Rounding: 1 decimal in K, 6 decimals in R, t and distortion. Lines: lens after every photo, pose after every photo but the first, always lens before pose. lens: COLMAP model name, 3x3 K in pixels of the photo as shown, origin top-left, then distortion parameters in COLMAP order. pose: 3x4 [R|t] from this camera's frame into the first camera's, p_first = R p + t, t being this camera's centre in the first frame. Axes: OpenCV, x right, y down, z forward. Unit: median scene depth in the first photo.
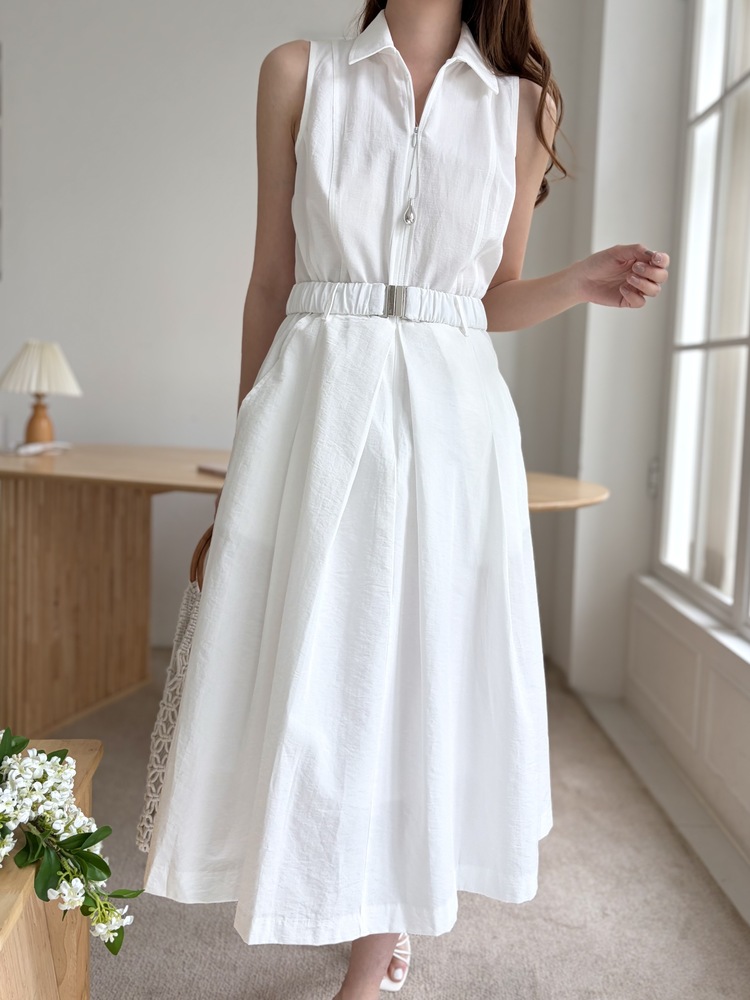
lens RADIAL K [[1105.0, 0, 418.5], [0, 1105.0, 436.2], [0, 0, 1]] dist [0.002042, -0.009902]
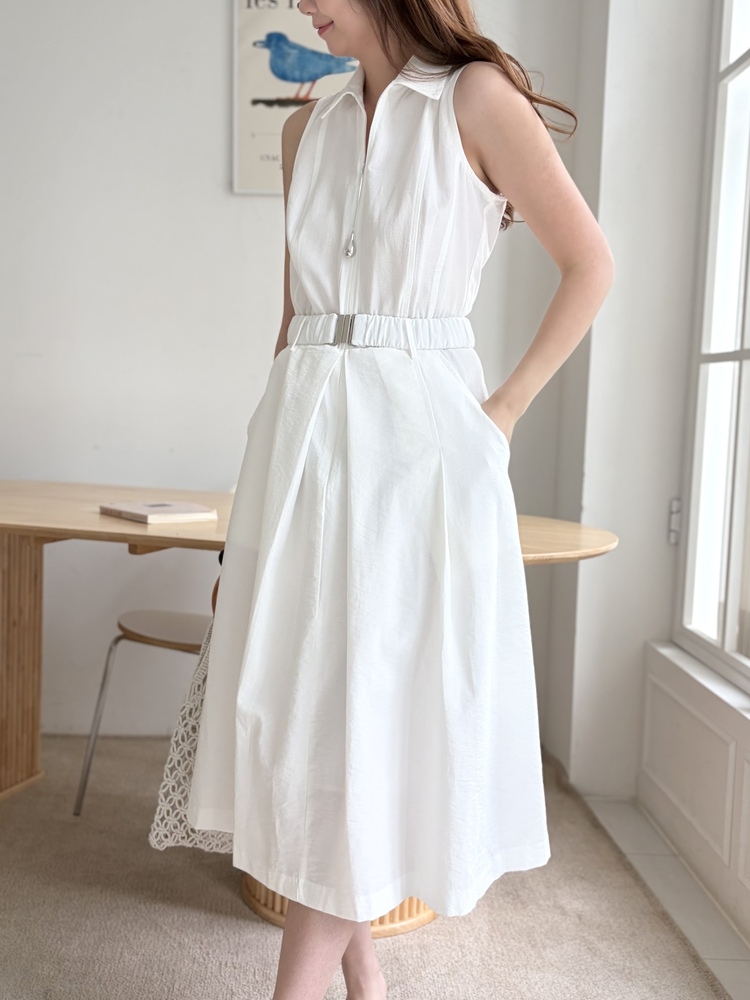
lens RADIAL K [[745.8, 0, 369.4], [0, 745.8, 444.2], [0, 0, 1]] dist [-0.002758, 0.002203]
pose [[1.000000, -0.000032, -0.000469, -0.006269], [0.000032, 0.999999, -0.001169, -0.017305], [0.000469, 0.001169, 0.999999, 0.463886]]
